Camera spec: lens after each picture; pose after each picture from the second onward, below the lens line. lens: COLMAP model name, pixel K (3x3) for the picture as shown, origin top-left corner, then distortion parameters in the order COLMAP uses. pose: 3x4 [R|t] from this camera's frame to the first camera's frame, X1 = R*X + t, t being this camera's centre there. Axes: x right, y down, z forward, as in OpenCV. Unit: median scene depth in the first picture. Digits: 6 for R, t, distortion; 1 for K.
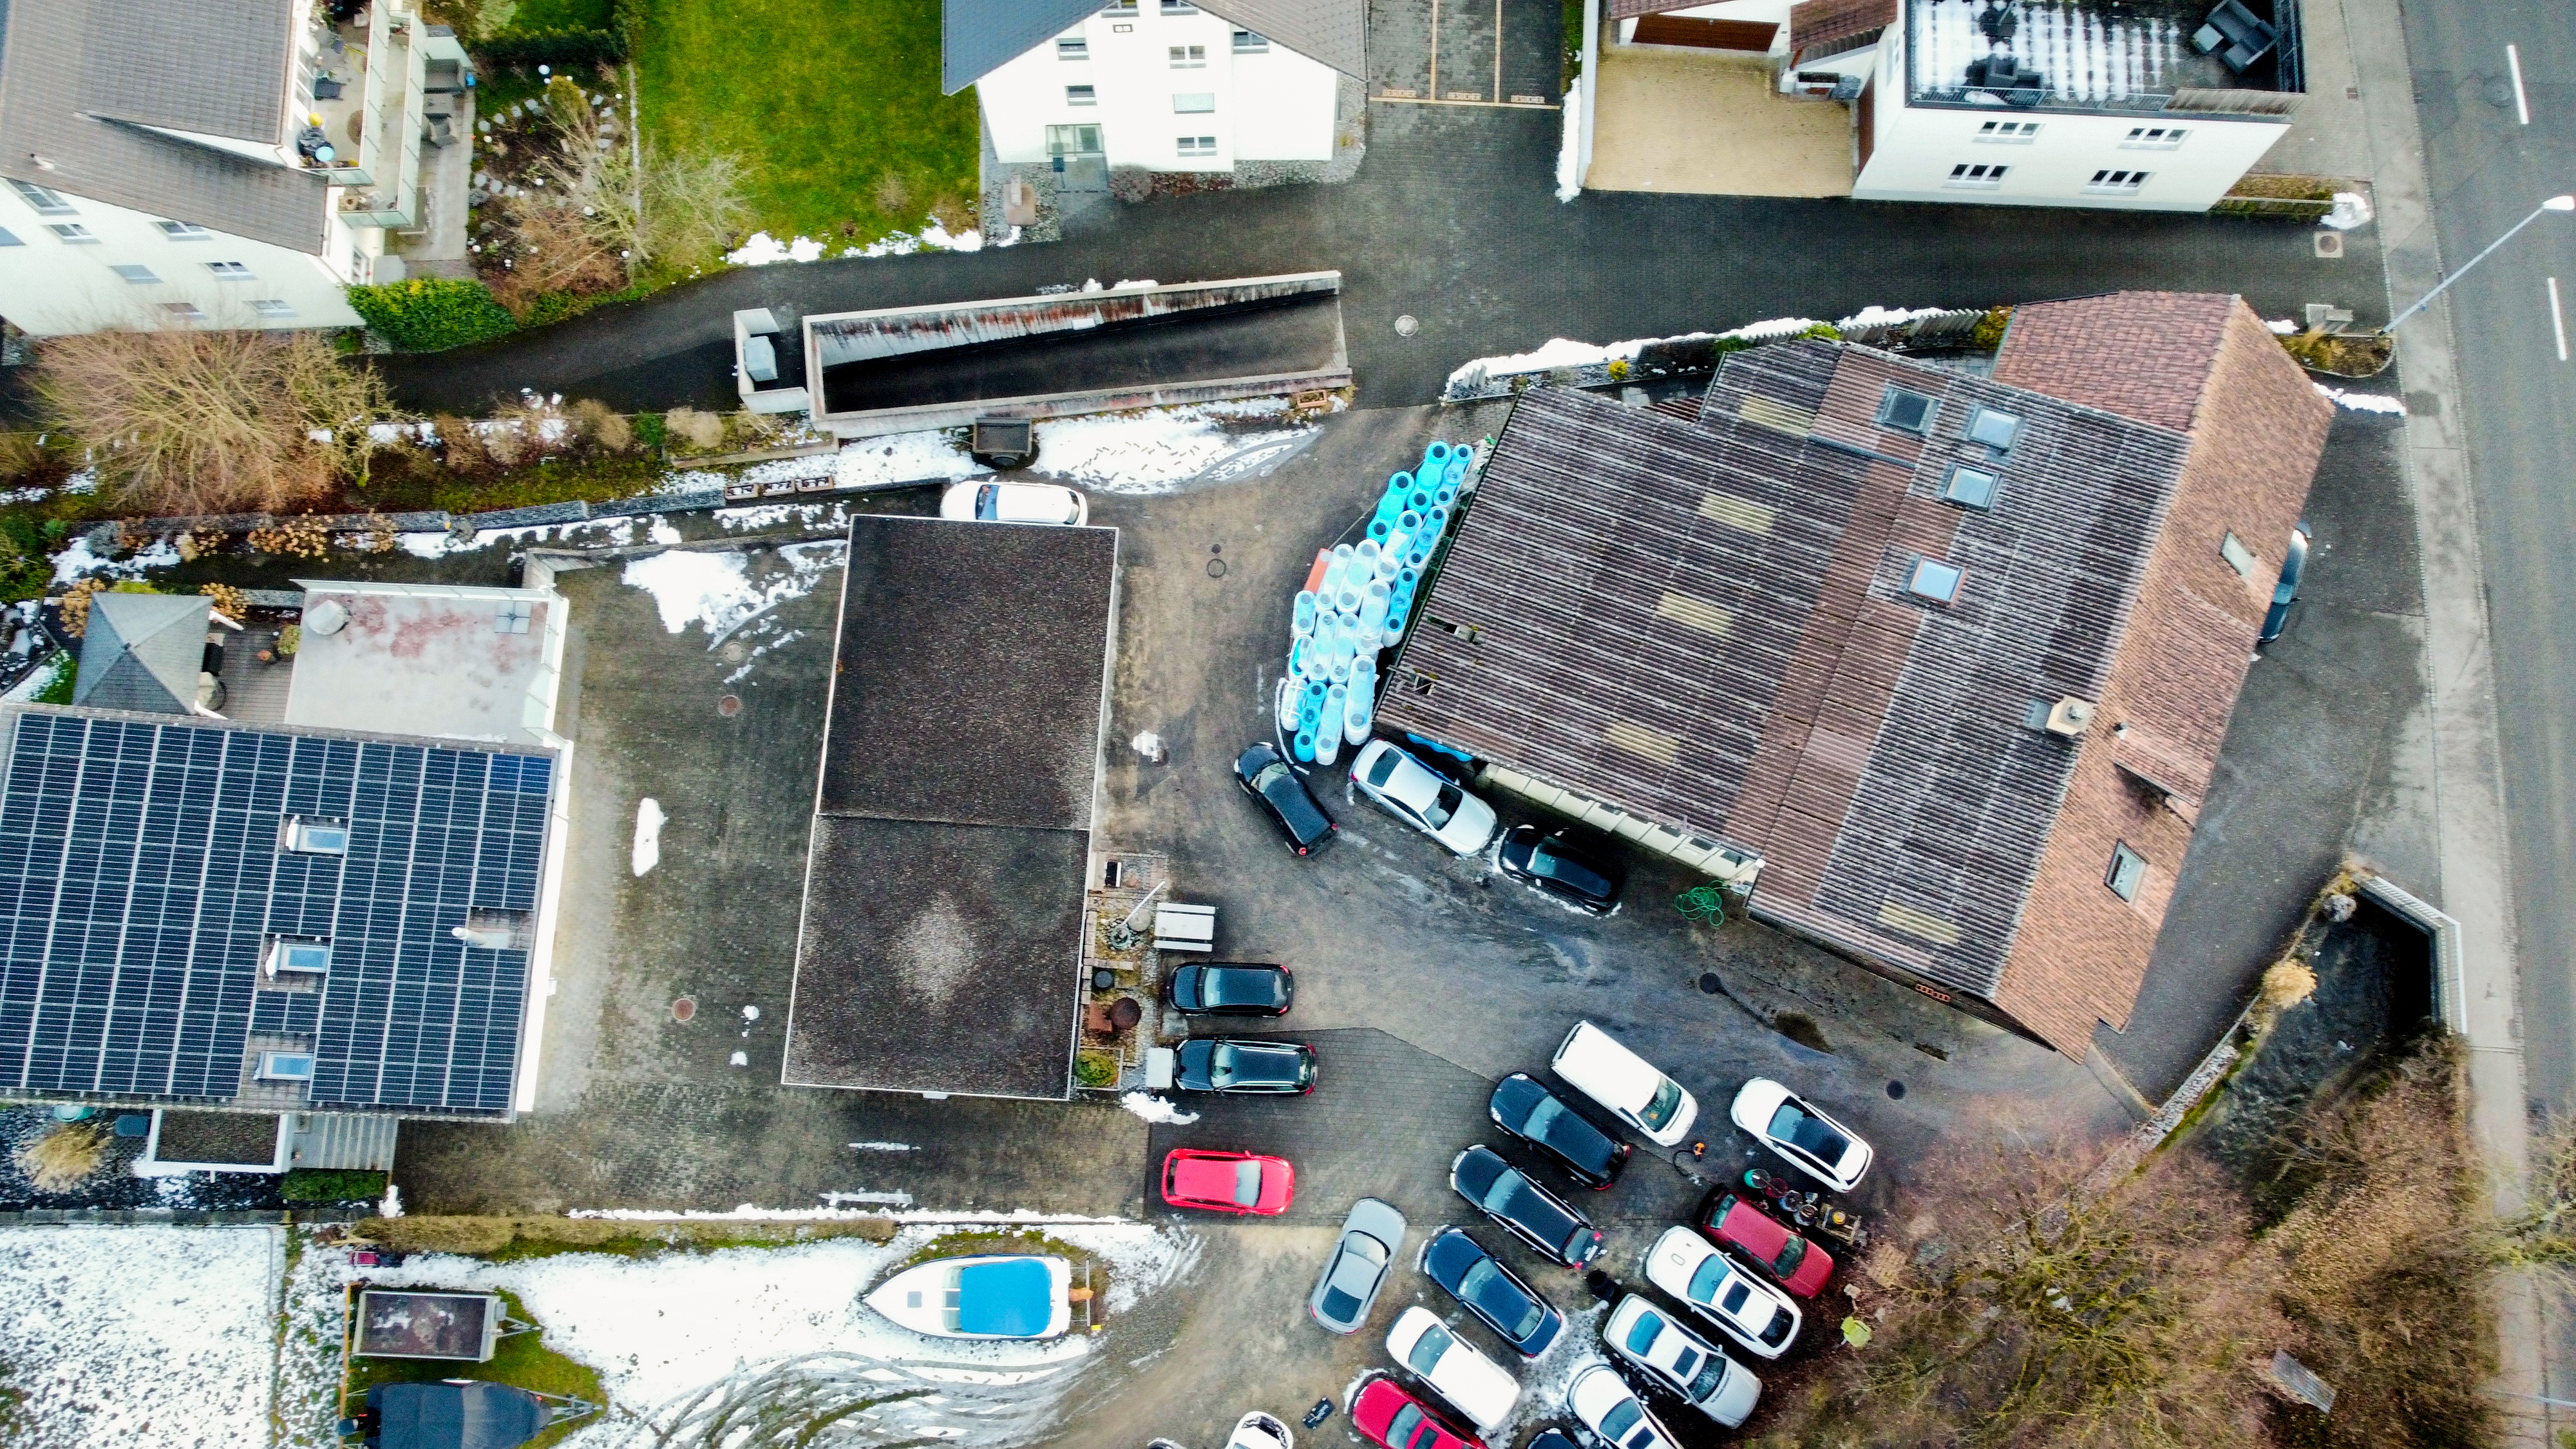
lens RADIAL K [[1944.3, 0, 1288.0], [0, 1944.3, 724.5], [0, 0, 1]] dist [0.016683, -0.013516]
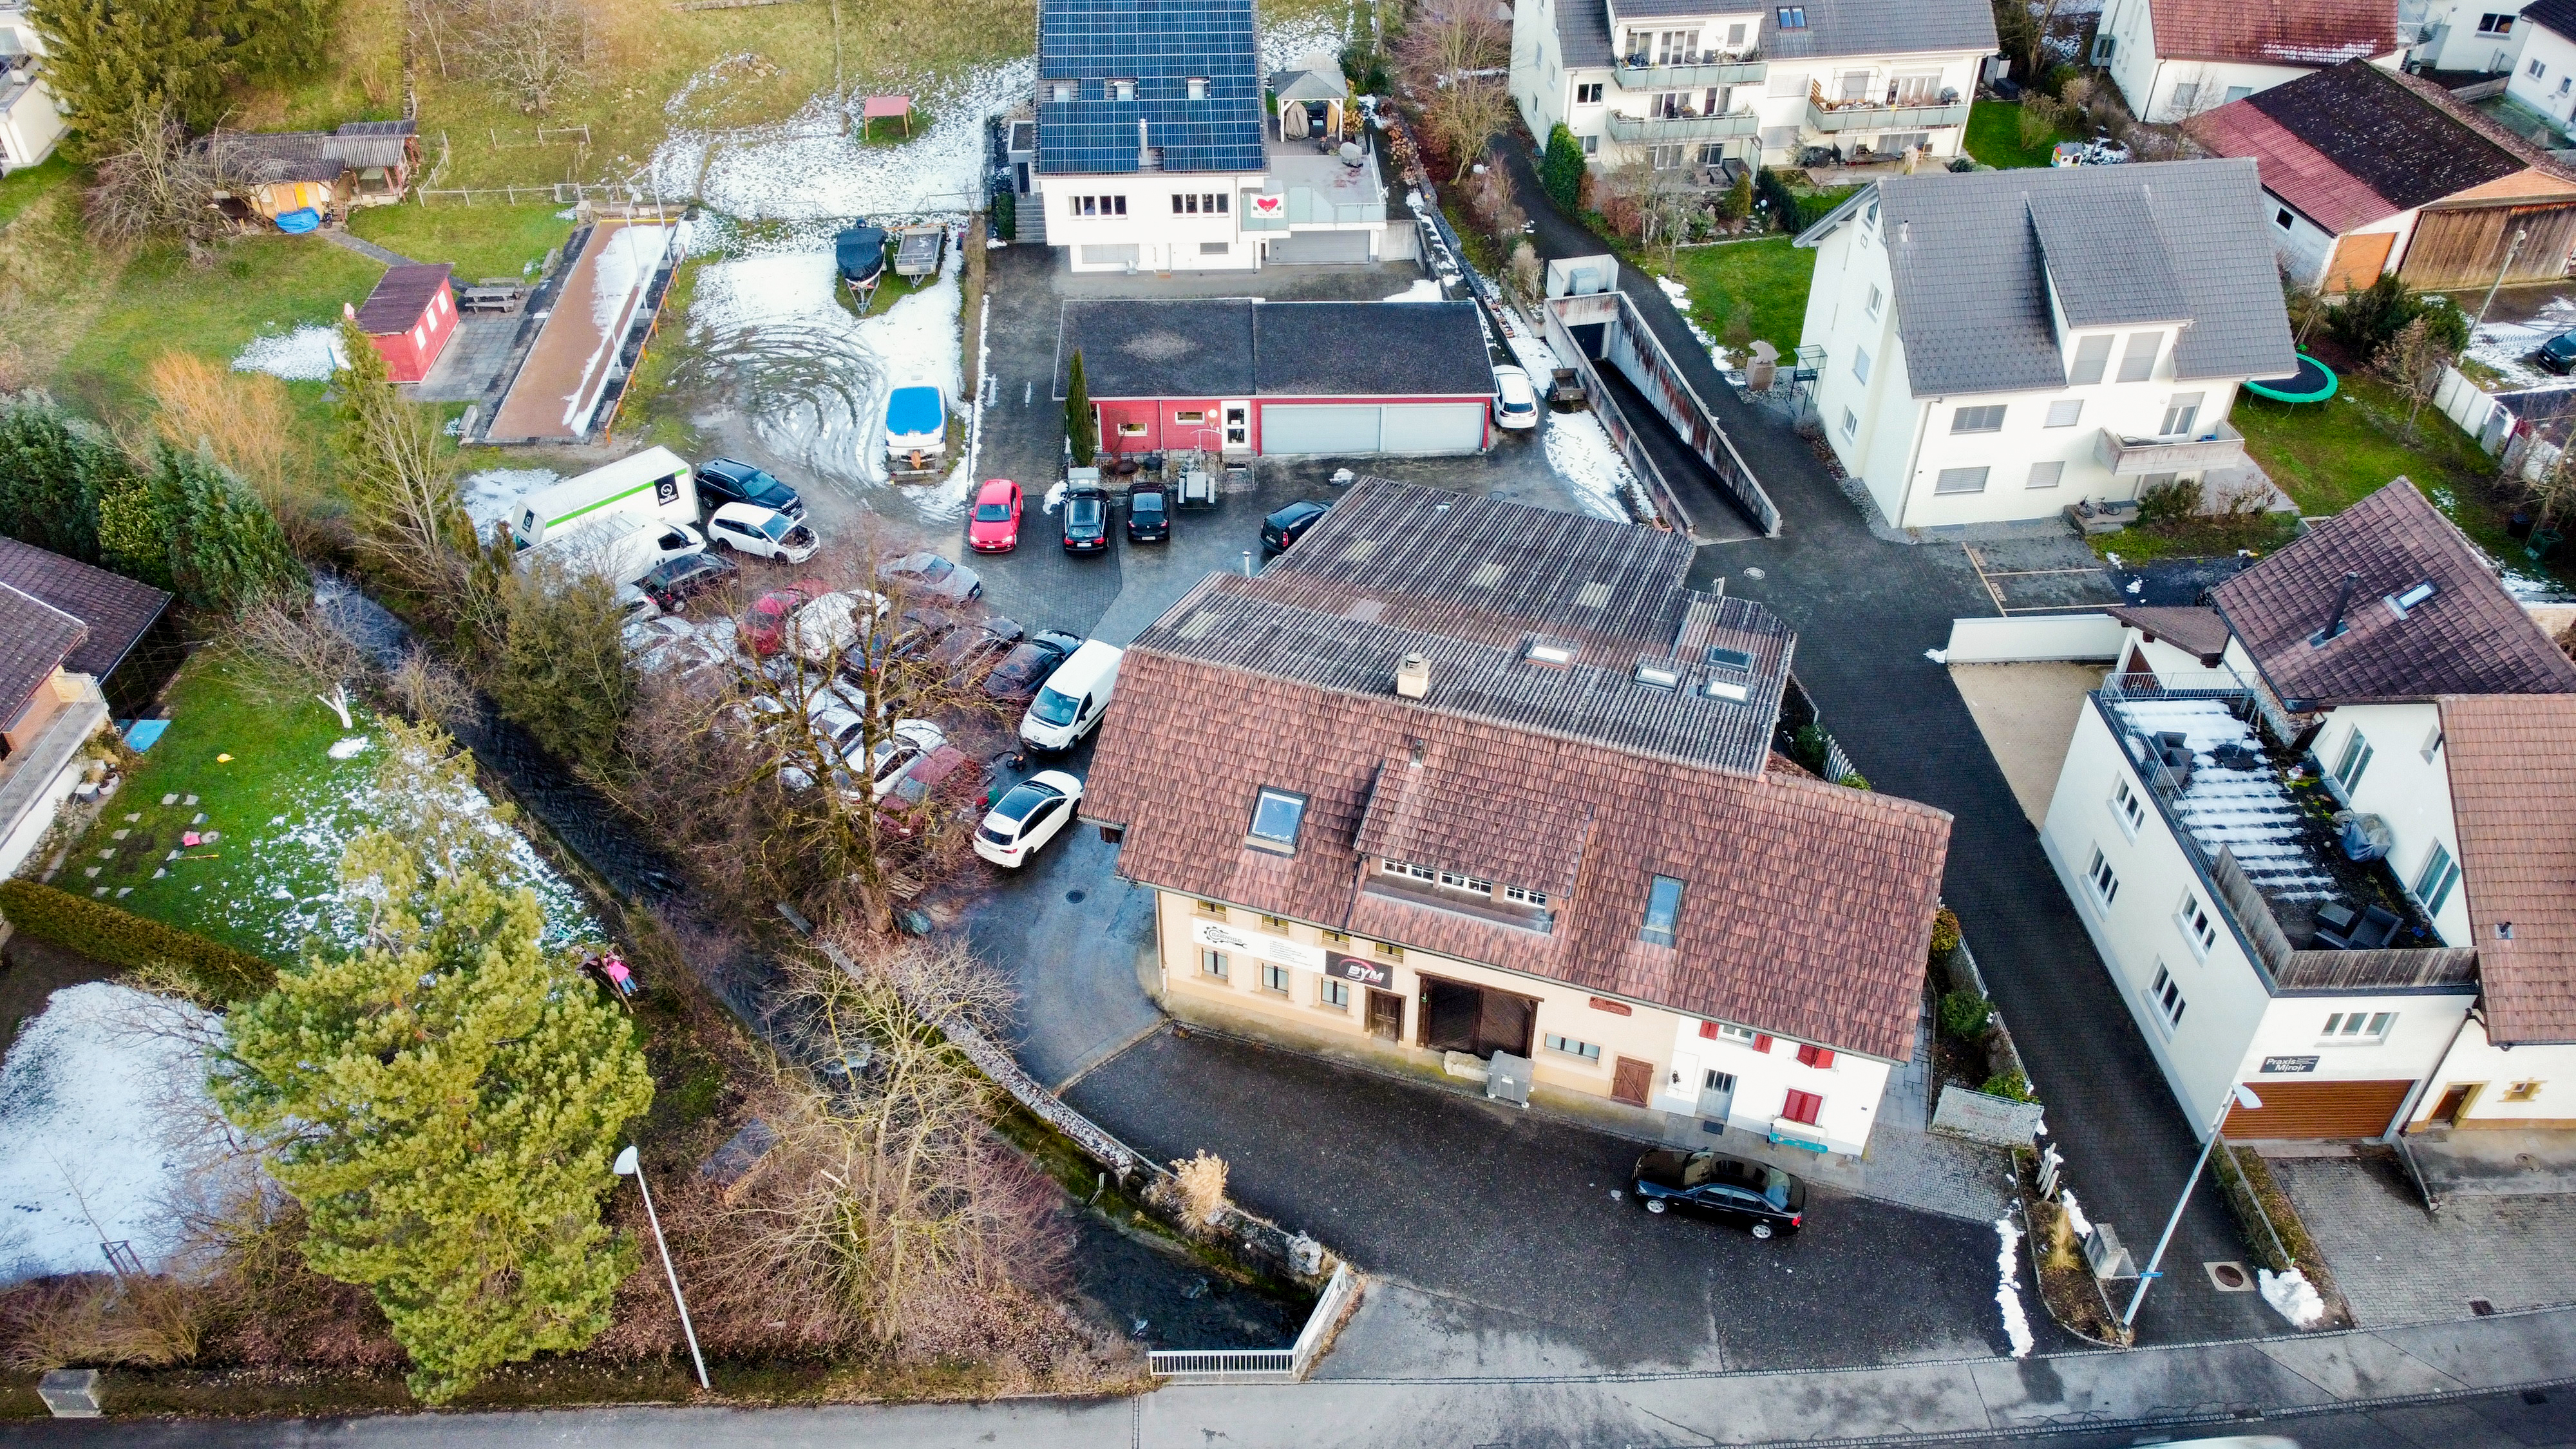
lens RADIAL K [[1944.3, 0, 1288.0], [0, 1944.3, 724.5], [0, 0, 1]] dist [0.016683, -0.013516]
pose [[0.094413, 0.617993, -0.780494, 1.015161], [-0.970785, 0.230875, 0.065374, -0.000699], [0.220597, 0.751519, 0.621736, 0.341774]]
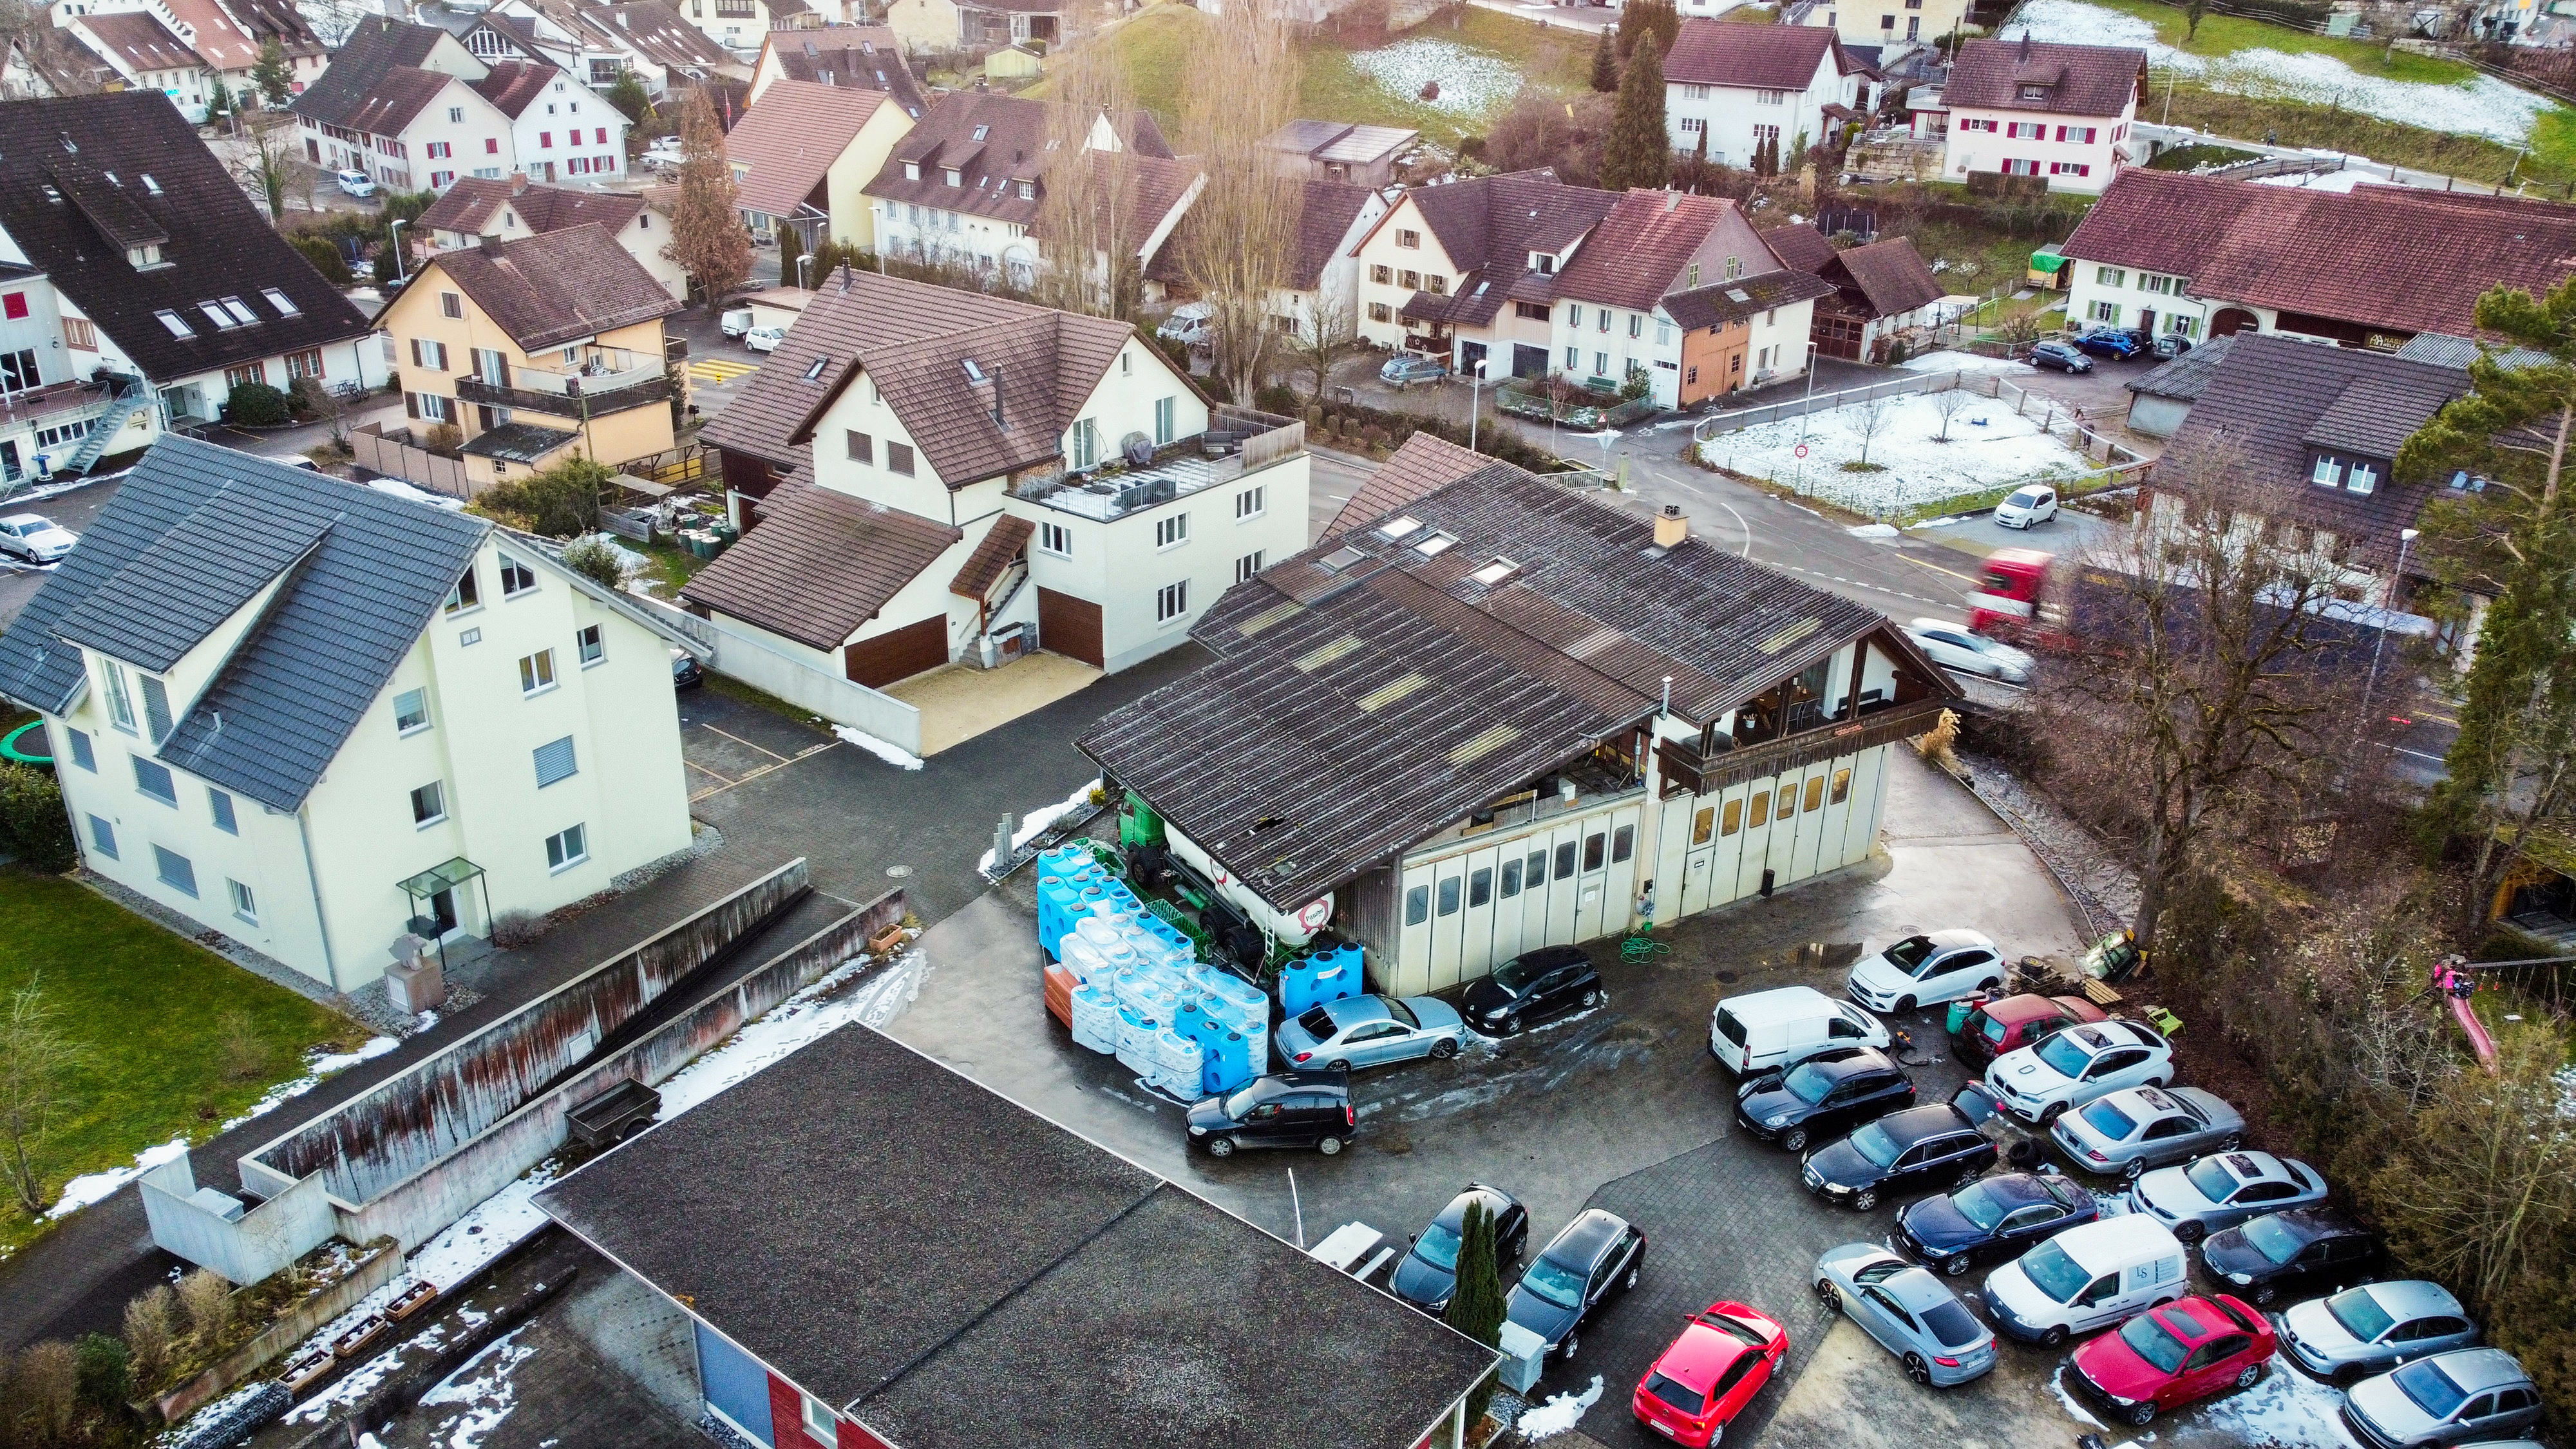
lens RADIAL K [[1949.0, 0, 1288.0], [0, 1949.0, 724.5], [0, 0, 1]] dist [-0.001173, -0.000354]
pose [[0.567998, -0.325109, 0.756096, -0.511371], [0.798474, 0.440405, -0.410467, 0.281894], [-0.199542, 0.836868, 0.509741, 0.496423]]
